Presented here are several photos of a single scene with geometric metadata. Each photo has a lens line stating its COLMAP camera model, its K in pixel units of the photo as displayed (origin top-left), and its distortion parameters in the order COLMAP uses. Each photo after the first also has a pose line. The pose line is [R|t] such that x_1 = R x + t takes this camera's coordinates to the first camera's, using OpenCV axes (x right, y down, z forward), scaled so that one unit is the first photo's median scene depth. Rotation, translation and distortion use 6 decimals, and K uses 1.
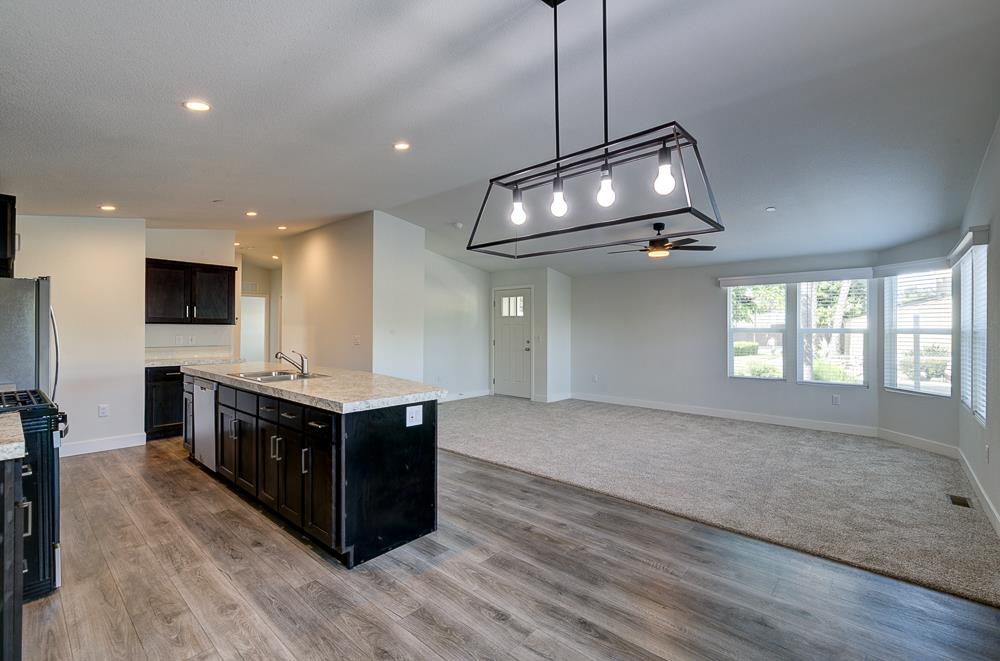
lens RADIAL K [[446.8, 0, 479.5], [0, 446.8, 317.4], [0, 0, 1]] dist [-0.007897, 0.004487]
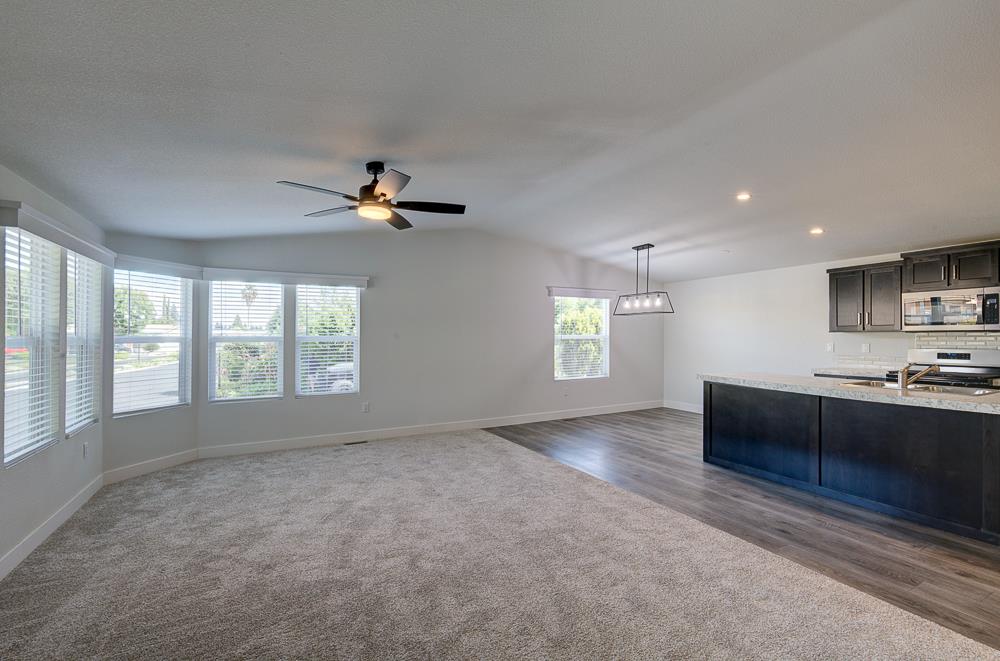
lens RADIAL K [[446.8, 0, 486.3], [0, 446.8, 341.7], [0, 0, 1]] dist [-0.007897, 0.004487]
pose [[-0.940090, -0.005099, 0.340887, 0.052568], [-0.008858, 0.999916, -0.009472, 0.035330], [-0.340810, -0.011924, -0.940056, 1.508391]]
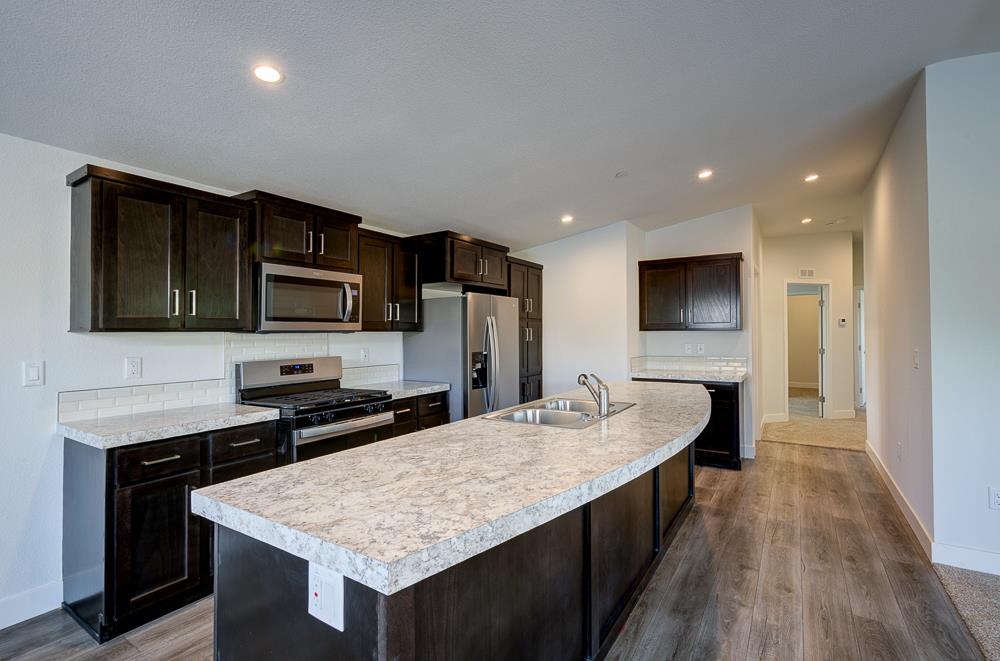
lens RADIAL K [[446.8, 0, 519.2], [0, 446.8, 331.3], [0, 0, 1]] dist [-0.007897, 0.004487]
pose [[0.198439, -0.011630, -0.980044, 0.119124], [0.032755, 0.999450, -0.005229, 0.010942], [0.979566, -0.031064, 0.198711, 0.566105]]
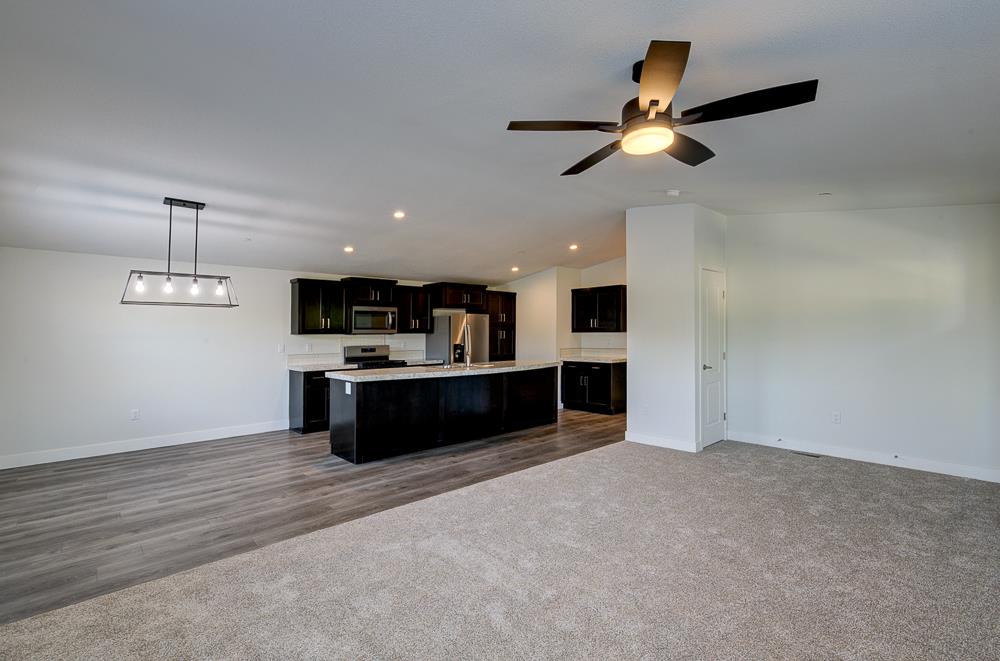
lens RADIAL K [[446.8, 0, 520.7], [0, 446.8, 340.9], [0, 0, 1]] dist [-0.007897, 0.004487]
pose [[-0.049573, 0.010775, -0.998712, 0.785452], [0.032506, 0.999429, 0.009169, 0.022480], [0.998241, -0.032010, -0.049895, 0.908791]]
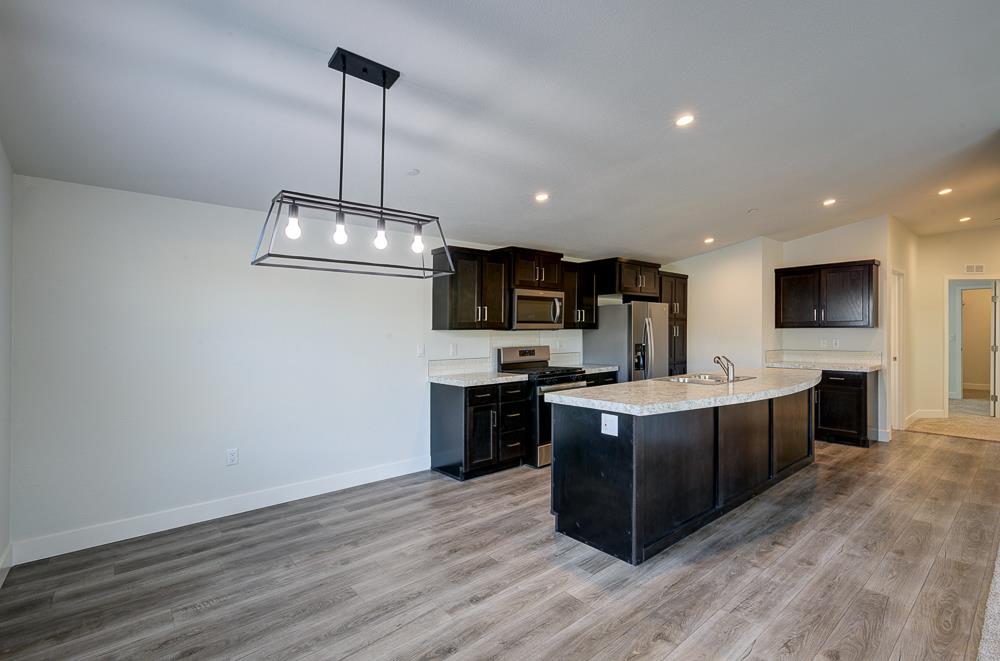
lens RADIAL K [[446.8, 0, 512.8], [0, 446.8, 342.9], [0, 0, 1]] dist [-0.007897, 0.004487]
pose [[-0.108991, 0.022076, -0.993798, 0.427705], [0.031528, 0.999327, 0.018741, 0.008602], [0.993543, -0.029290, -0.109614, 0.471831]]
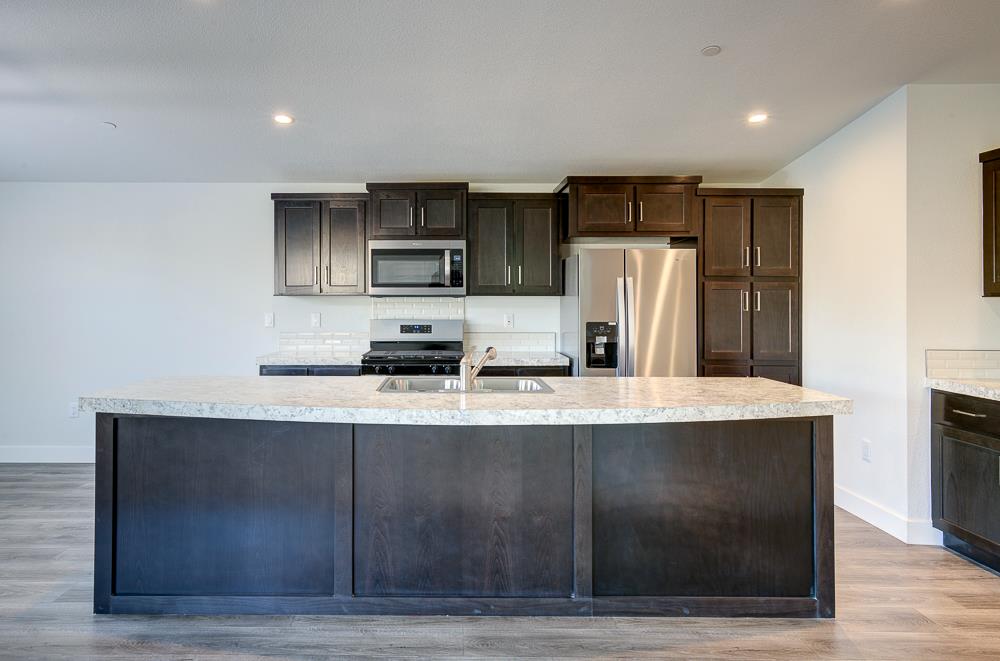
lens RADIAL K [[617.9, 0, 463.4], [0, 617.9, 305.7], [0, 0, 1]] dist [-0.007750, 0.004640]
pose [[-0.723242, -0.002869, -0.690589, 0.073555], [0.009975, 0.999844, -0.014600, 0.027216], [0.690523, -0.017448, -0.723100, 1.097333]]
